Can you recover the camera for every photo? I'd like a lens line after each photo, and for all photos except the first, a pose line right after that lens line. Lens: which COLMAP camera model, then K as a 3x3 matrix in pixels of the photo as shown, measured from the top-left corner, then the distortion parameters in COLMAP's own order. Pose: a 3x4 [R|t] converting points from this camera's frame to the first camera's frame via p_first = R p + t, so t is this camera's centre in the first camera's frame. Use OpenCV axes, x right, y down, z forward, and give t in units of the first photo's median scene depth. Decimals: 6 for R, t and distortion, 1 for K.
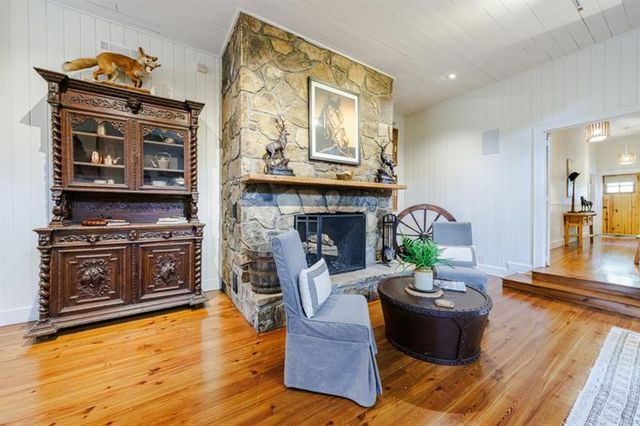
lens RADIAL K [[242.1, 0, 320.1], [0, 242.1, 211.8], [0, 0, 1]] dist [0.000411, 0.000061]
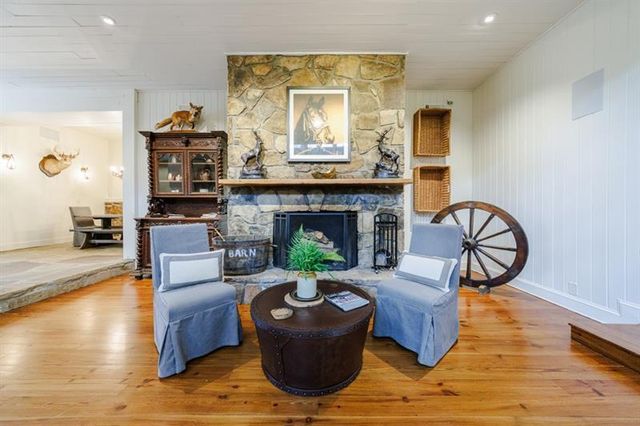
lens RADIAL K [[221.5, 0, 320.4], [0, 221.5, 212.2], [0, 0, 1]] dist [-0.000811, -0.000168]
pose [[0.832888, 0.007149, -0.553396, 0.639546], [-0.007435, 0.999971, 0.001729, 0.007005], [0.553392, 0.002674, 0.832916, 0.248771]]
